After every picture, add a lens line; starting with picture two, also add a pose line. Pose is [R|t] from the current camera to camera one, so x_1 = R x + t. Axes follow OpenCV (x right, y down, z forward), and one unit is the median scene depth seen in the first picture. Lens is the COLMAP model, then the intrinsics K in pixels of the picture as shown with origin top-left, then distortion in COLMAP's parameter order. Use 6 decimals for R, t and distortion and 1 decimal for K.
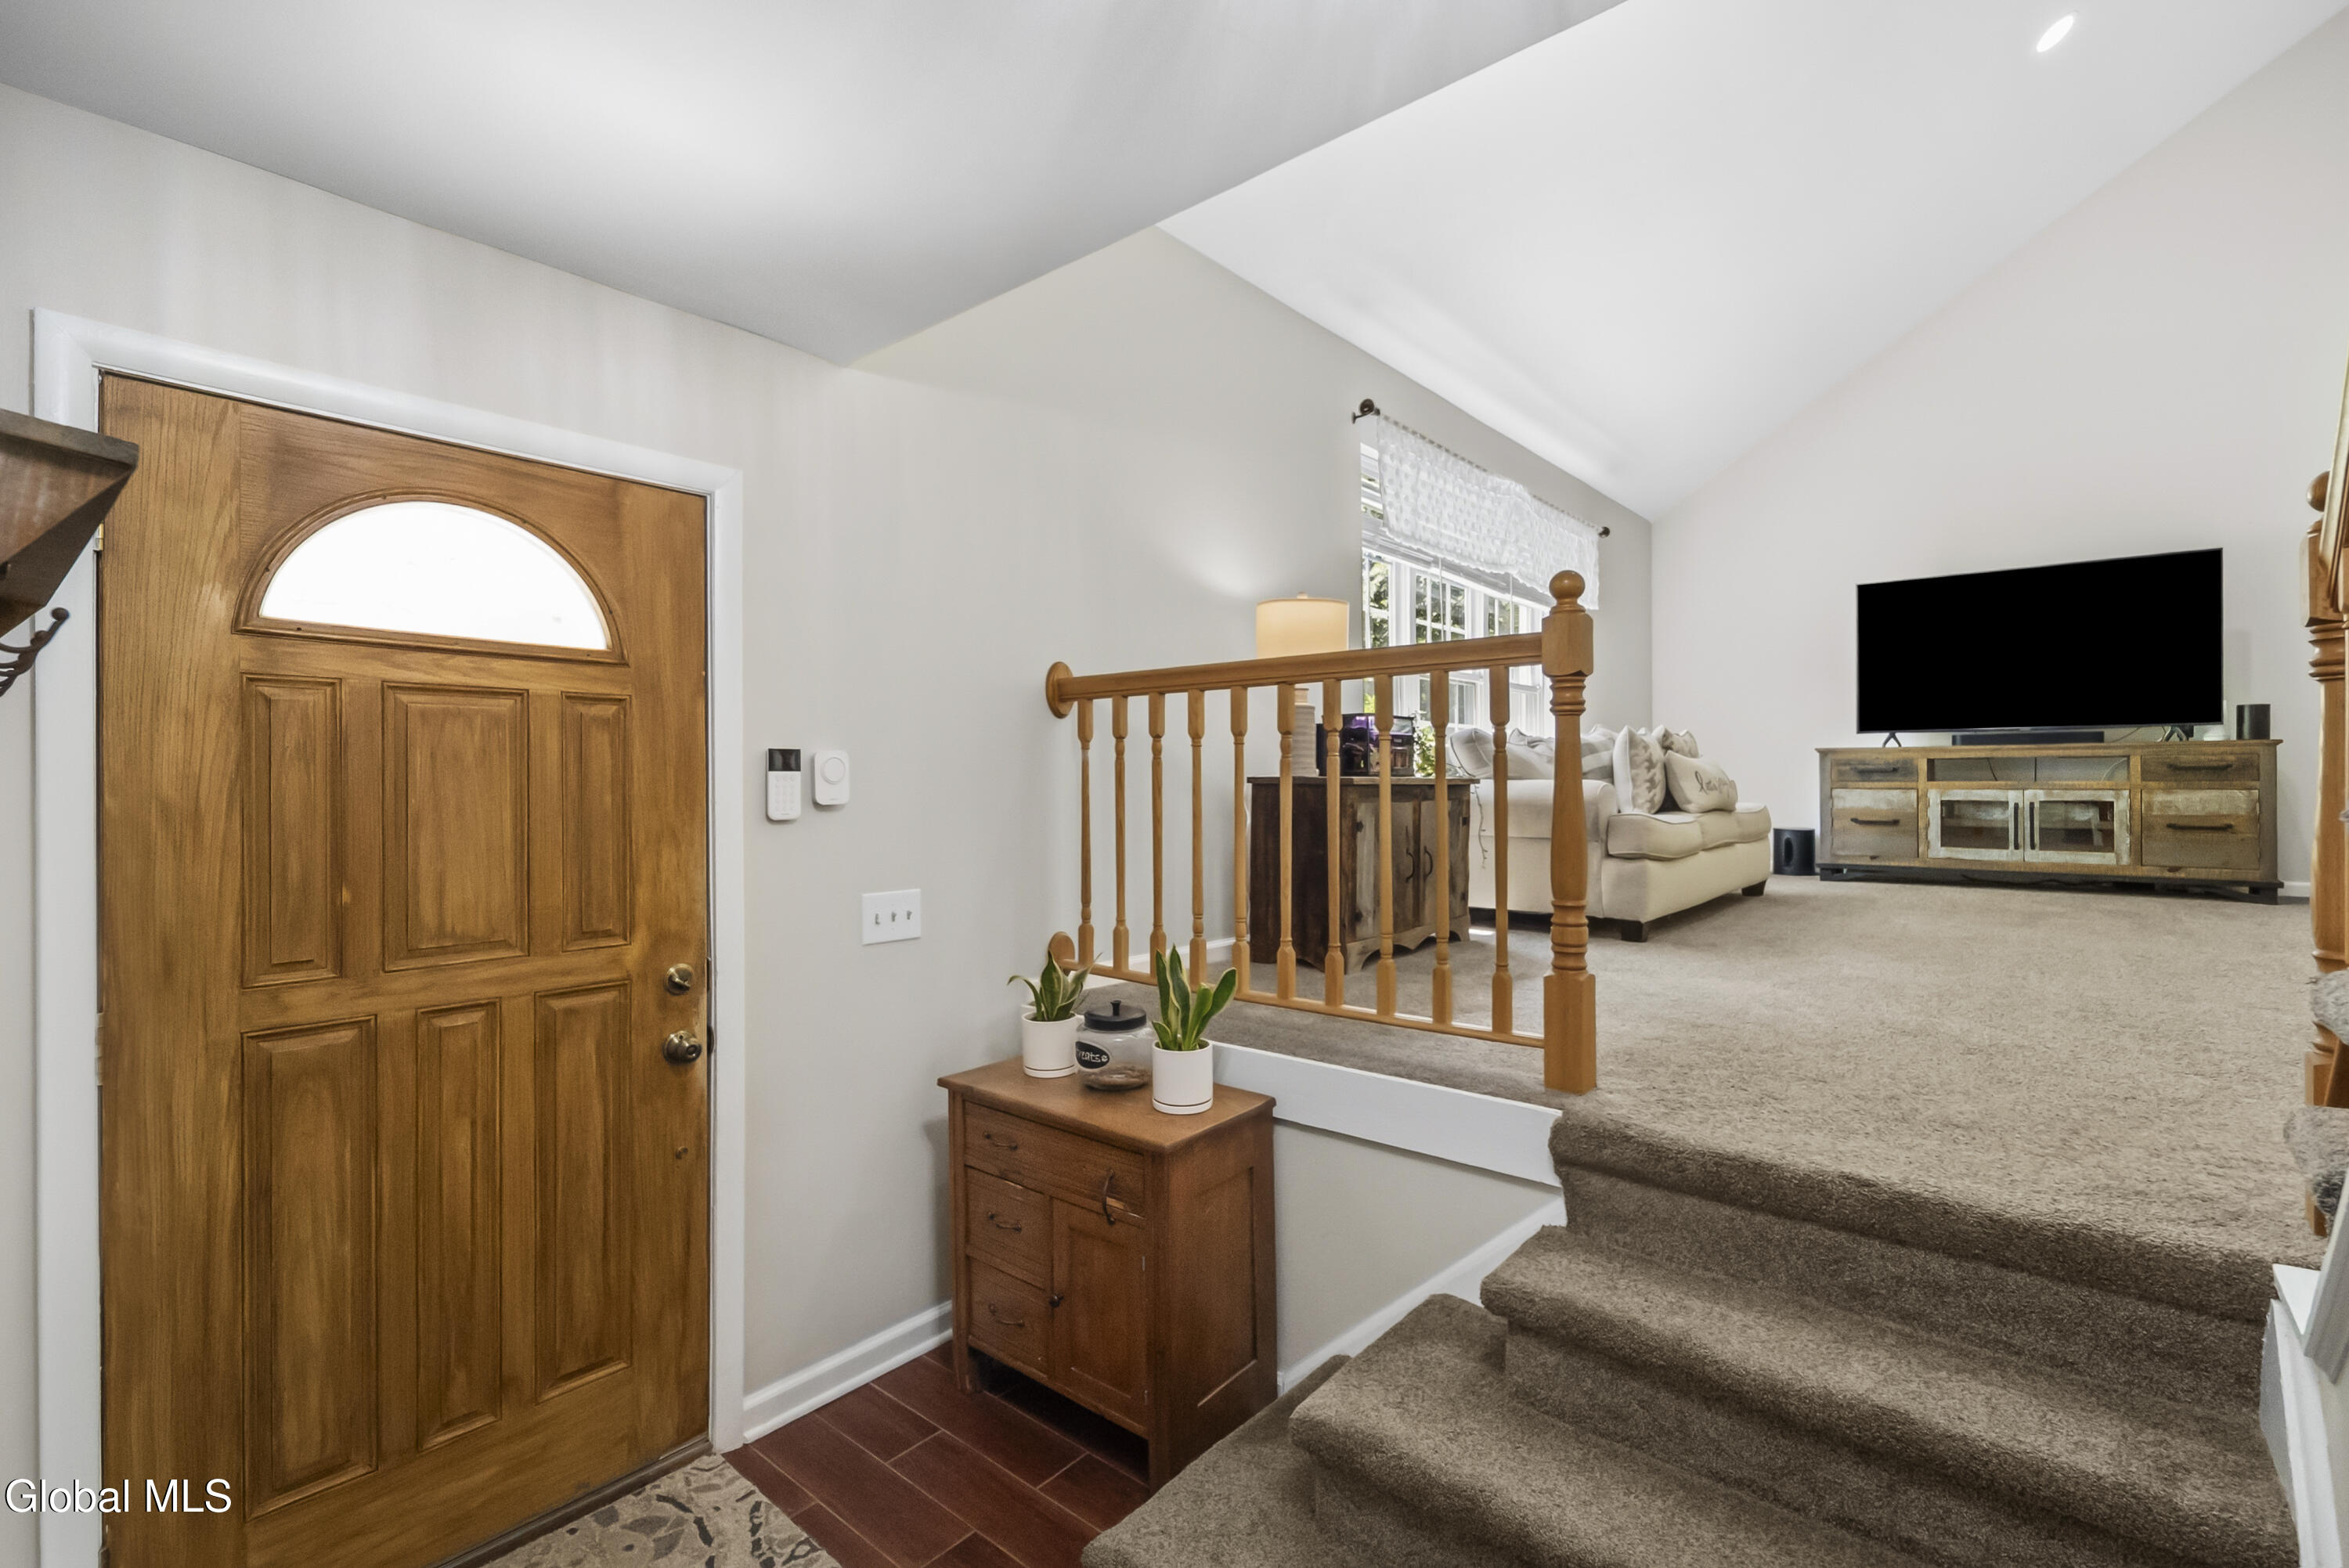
lens RADIAL K [[1046.1, 0, 1176.2], [0, 1046.1, 780.1], [0, 0, 1]] dist [0.003686, -0.003067]
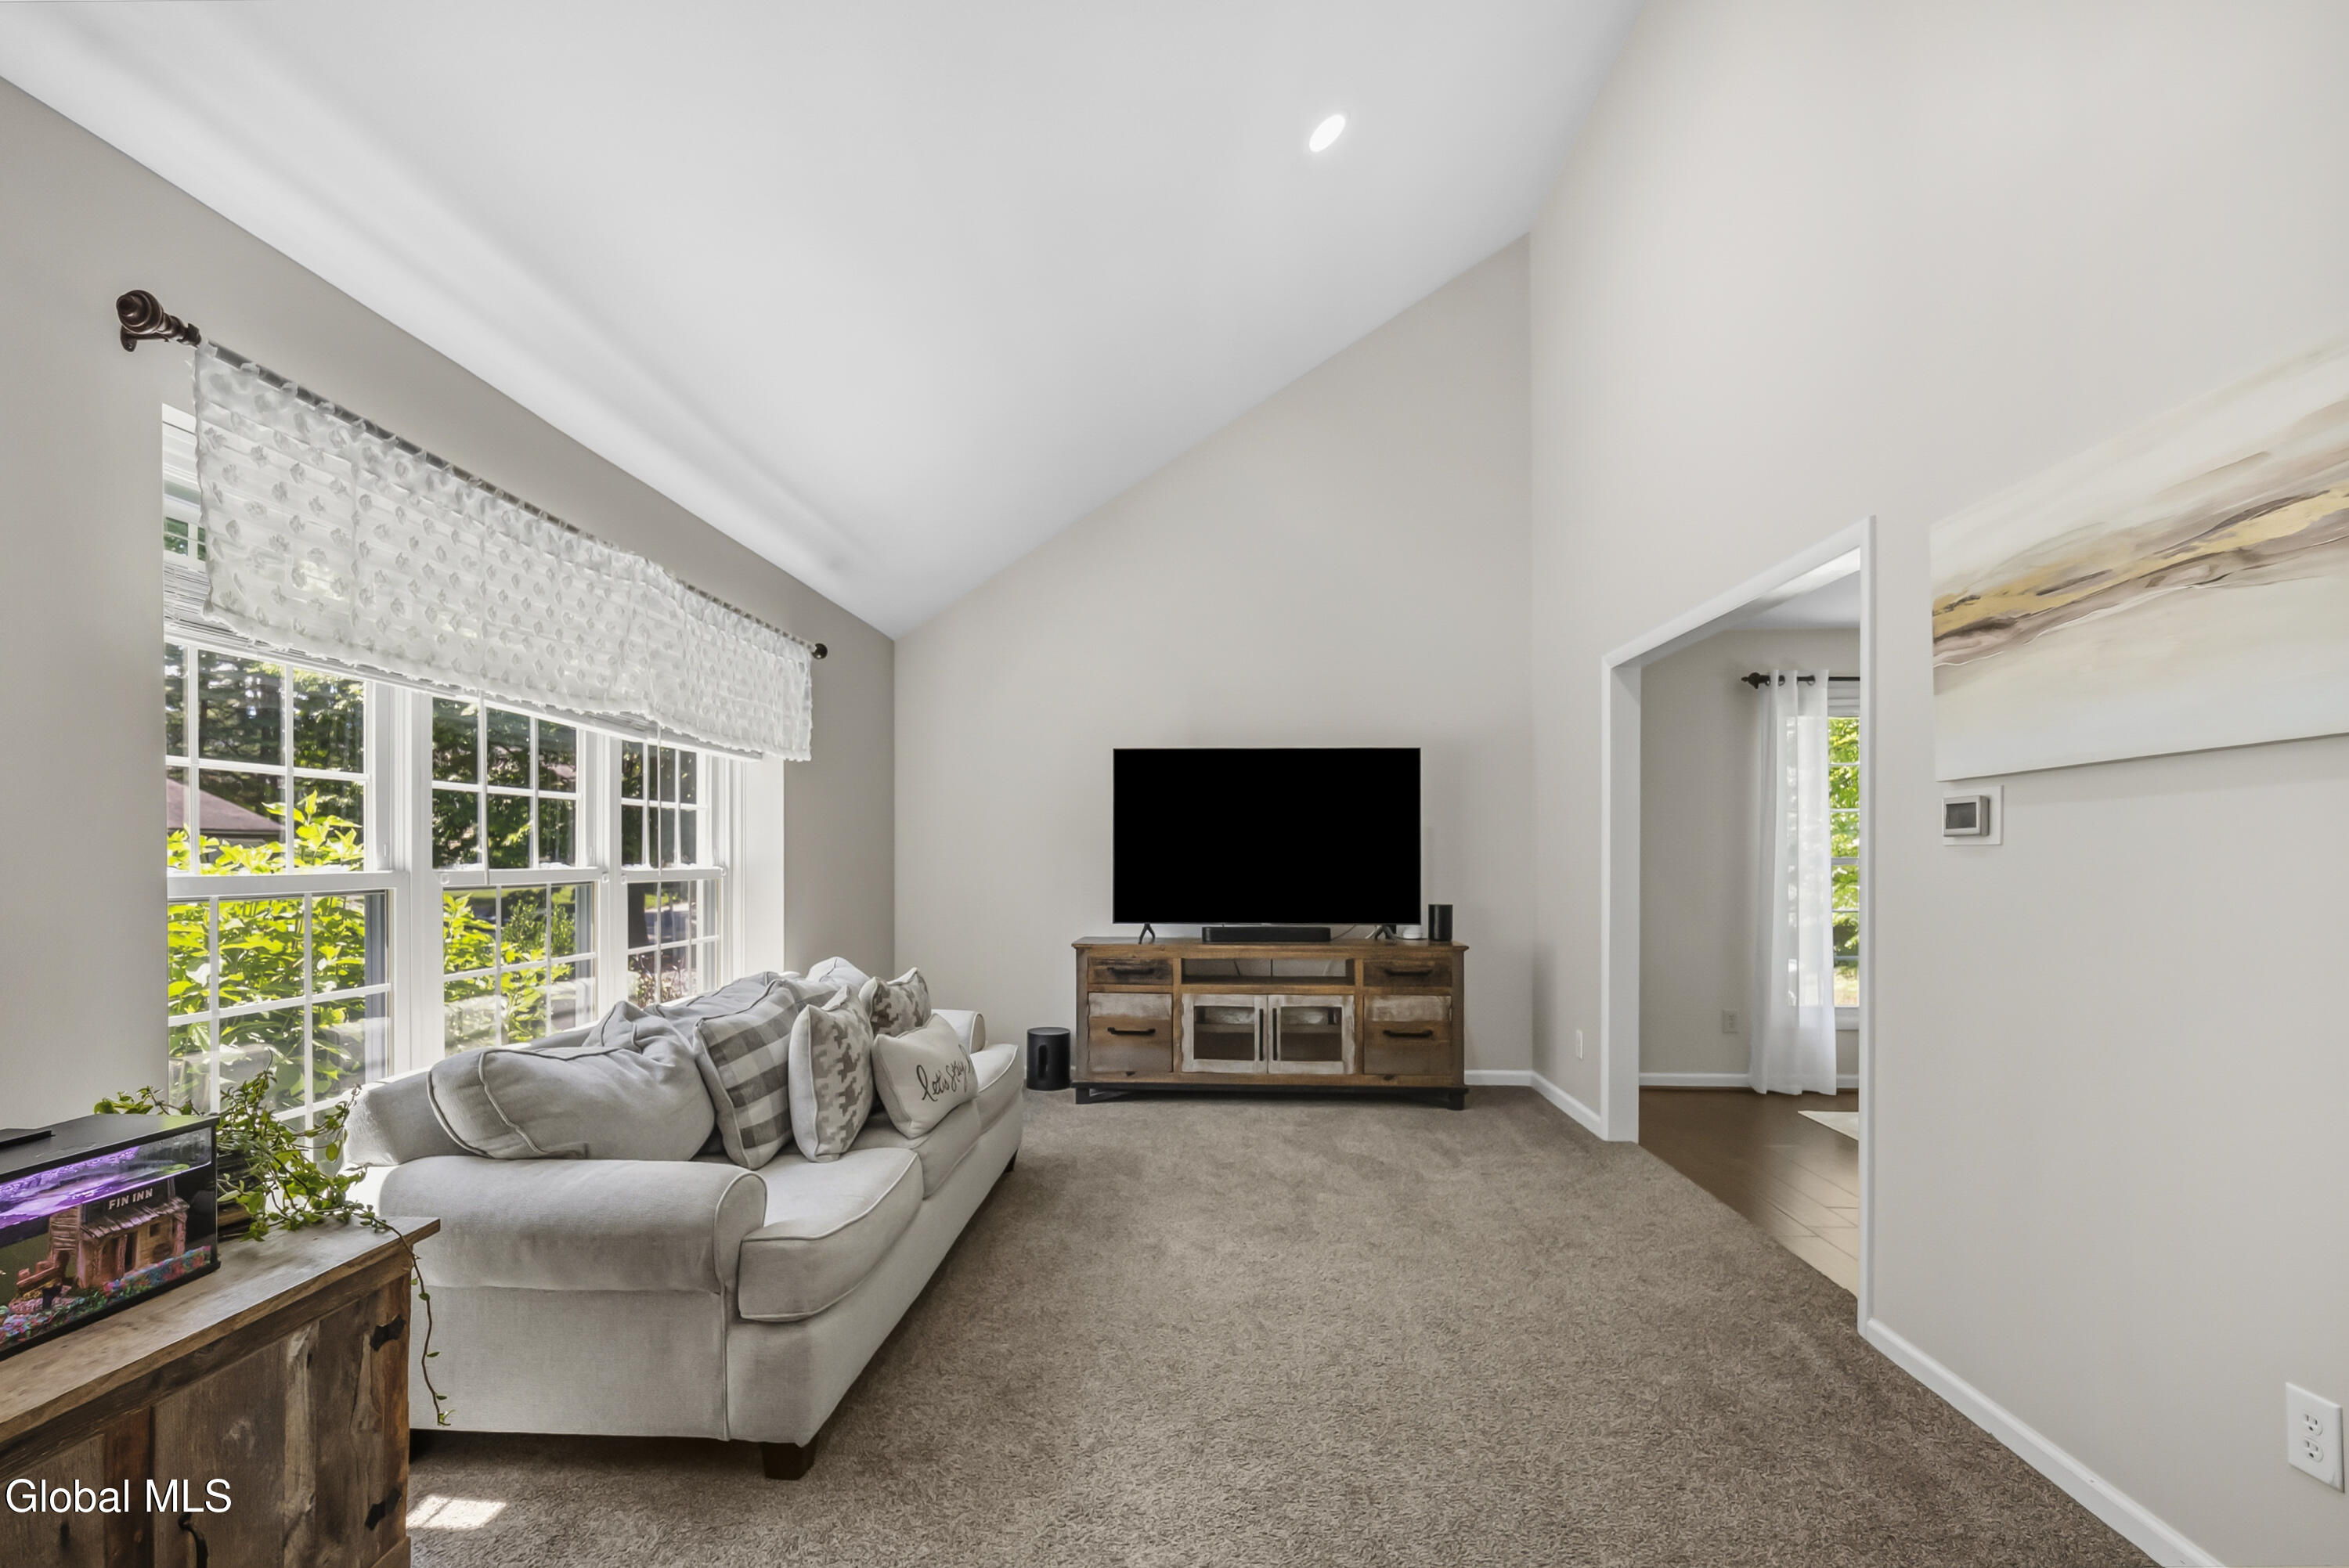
lens RADIAL K [[1046.1, 0, 1172.4], [0, 1046.1, 858.2], [0, 0, 1]] dist [0.003686, -0.003067]
pose [[0.794741, 0.002005, 0.606945, 0.194995], [-0.003835, 0.999991, 0.001718, -0.113849], [-0.606936, -0.003693, 0.794742, 0.335385]]
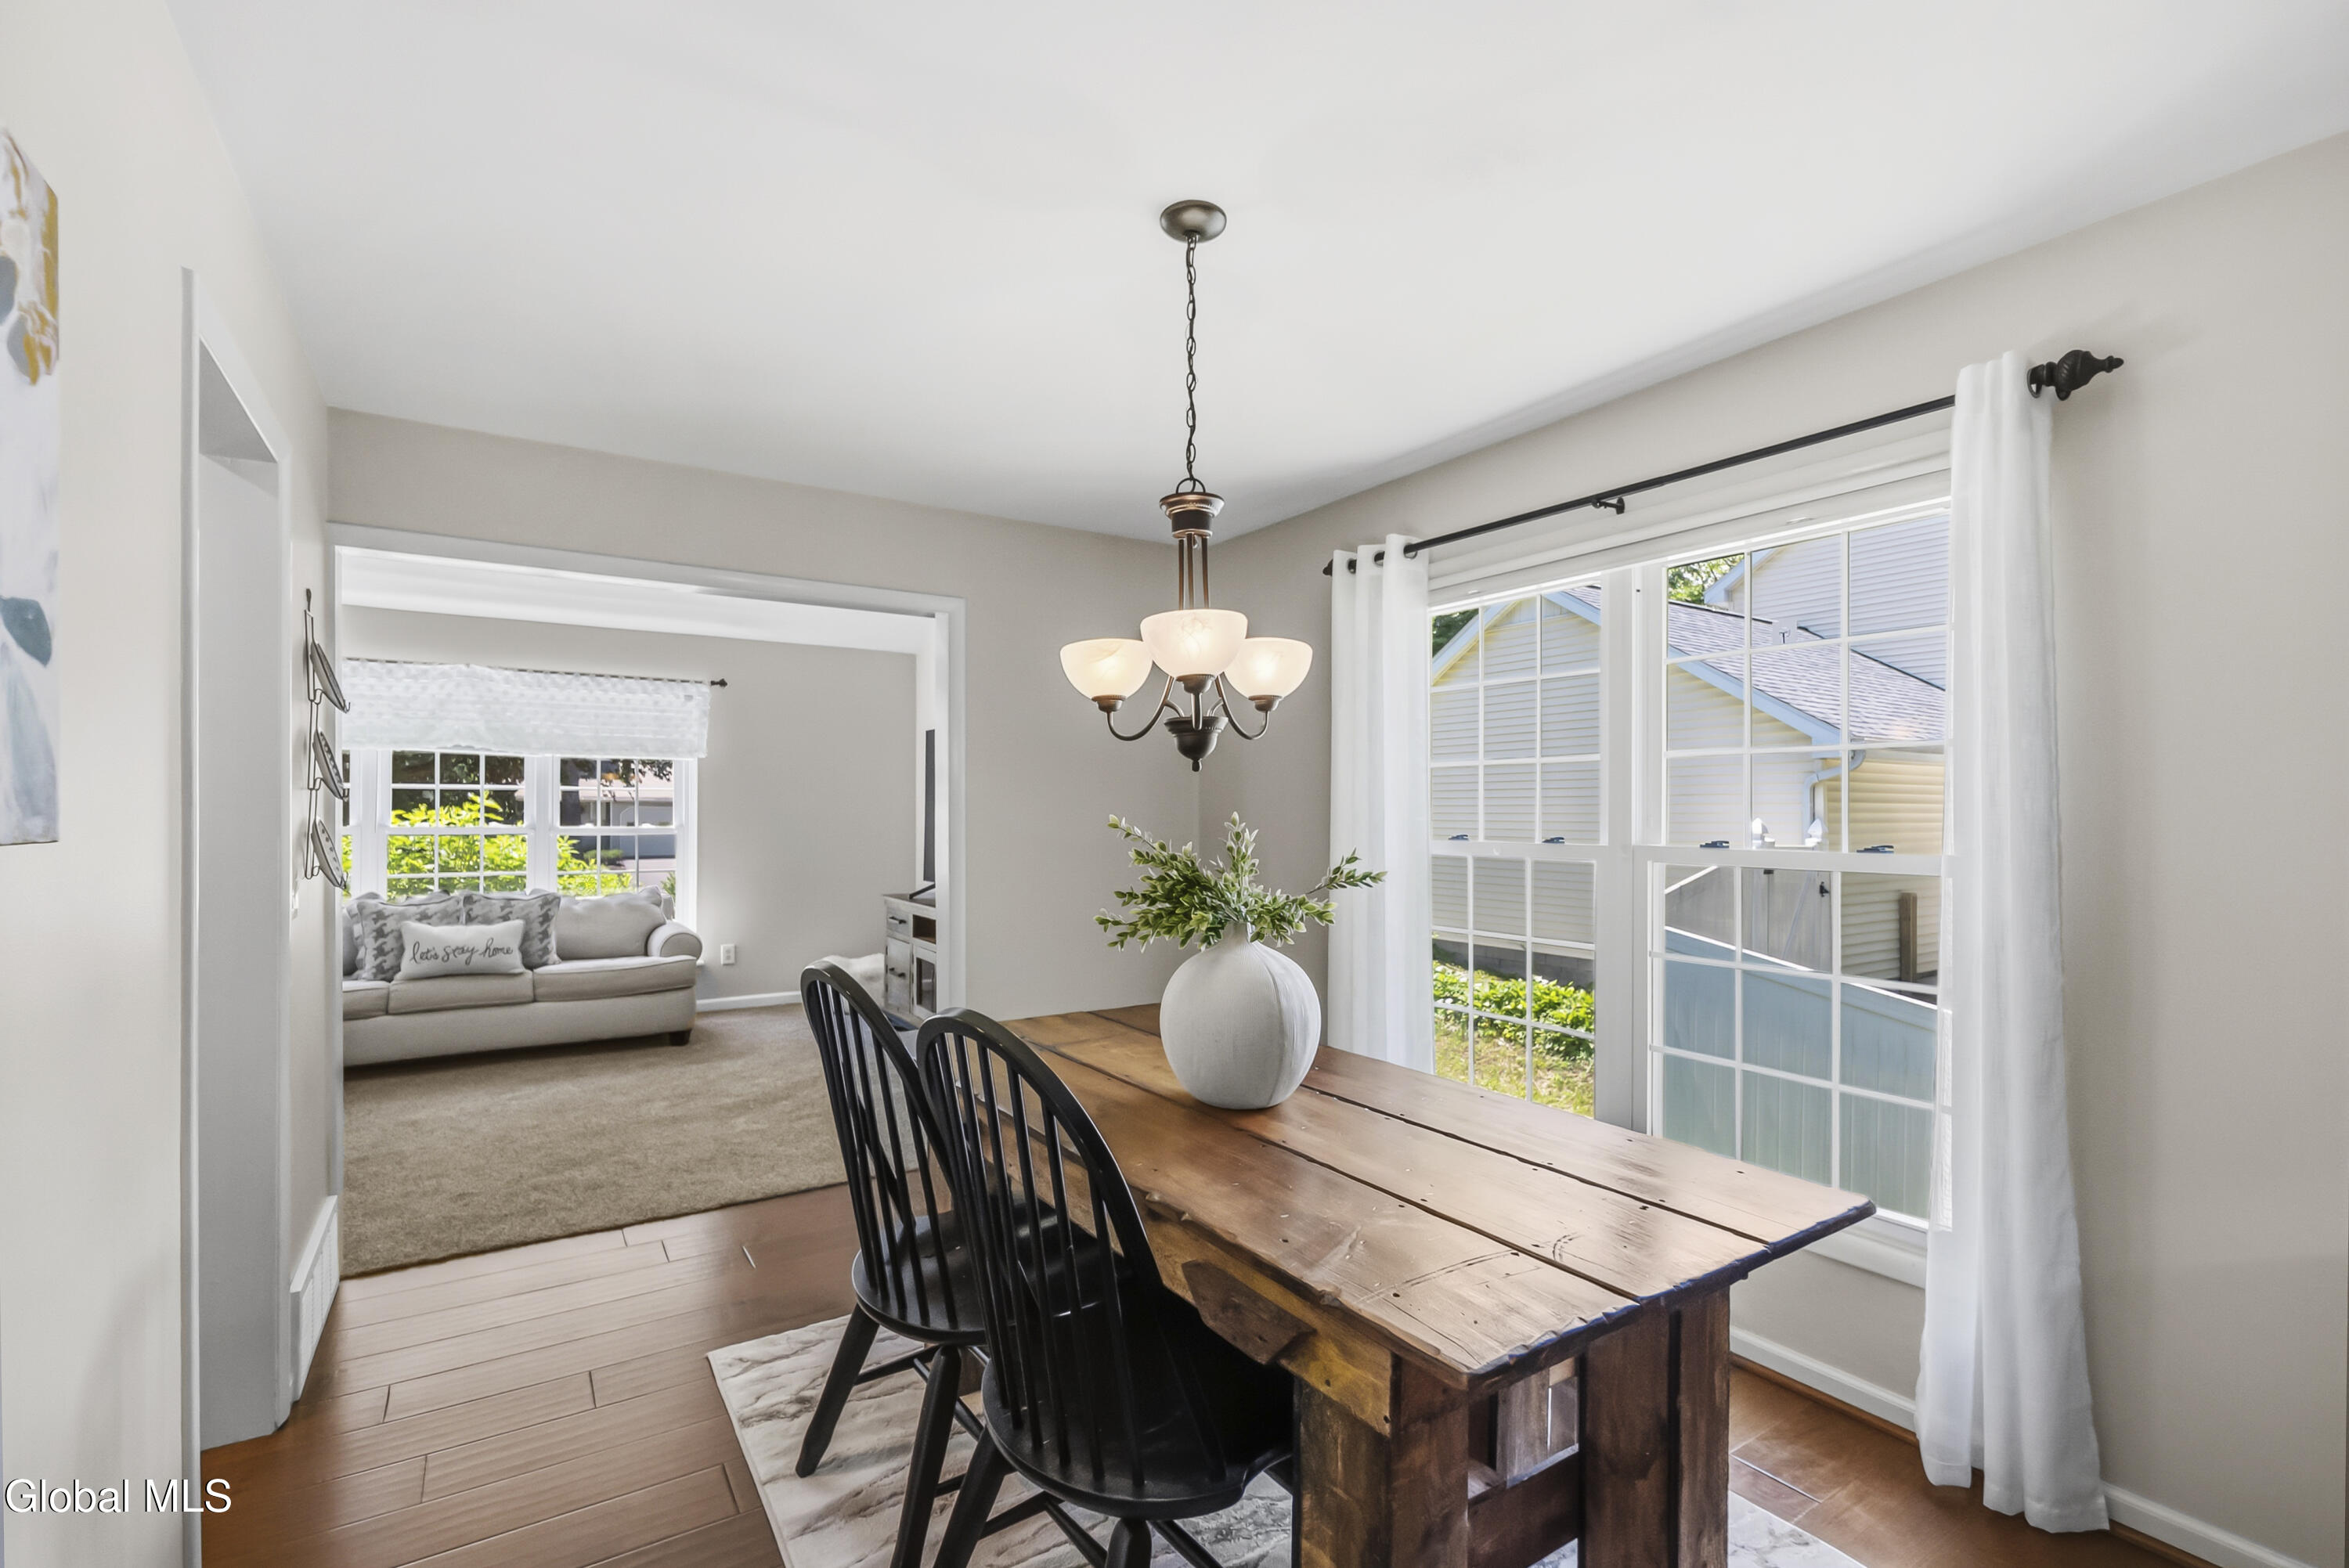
lens RADIAL K [[1046.1, 0, 1182.6], [0, 1046.1, 812.2], [0, 0, 1]] dist [0.003686, -0.003067]
pose [[0.956251, 0.001882, -0.292540, 1.336233], [-0.003212, 0.999987, -0.004065, -0.119936], [0.292529, 0.004827, 0.956245, 0.147549]]
